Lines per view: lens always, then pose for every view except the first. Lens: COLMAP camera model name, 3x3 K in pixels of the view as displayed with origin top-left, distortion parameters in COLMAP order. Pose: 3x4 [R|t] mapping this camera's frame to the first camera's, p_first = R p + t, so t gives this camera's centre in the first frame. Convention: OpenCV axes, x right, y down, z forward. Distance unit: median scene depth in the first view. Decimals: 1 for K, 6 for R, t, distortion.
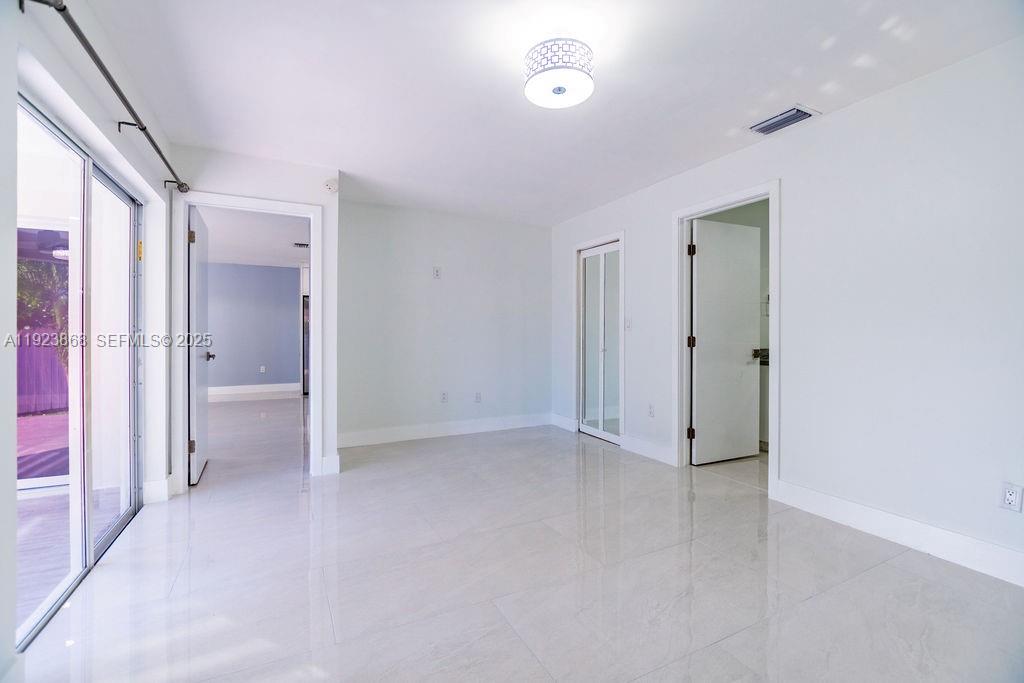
lens RADIAL K [[450.2, 0, 512.6], [0, 450.2, 334.7], [0, 0, 1]] dist [-0.011727, -0.000189]
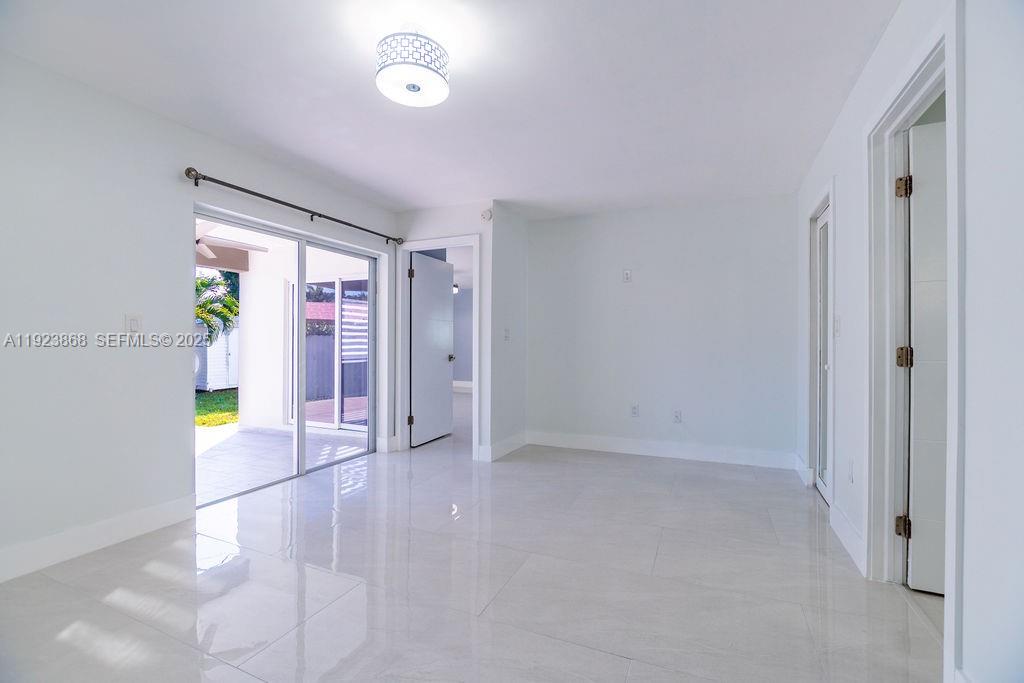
lens RADIAL K [[451.1, 0, 515.6], [0, 451.1, 340.5], [0, 0, 1]] dist [-0.016513, -0.000573]
pose [[0.626732, -0.000274, -0.779235, 0.559695], [-0.004559, 0.999982, -0.004019, 0.000231], [0.779221, 0.006071, 0.626719, 0.323976]]
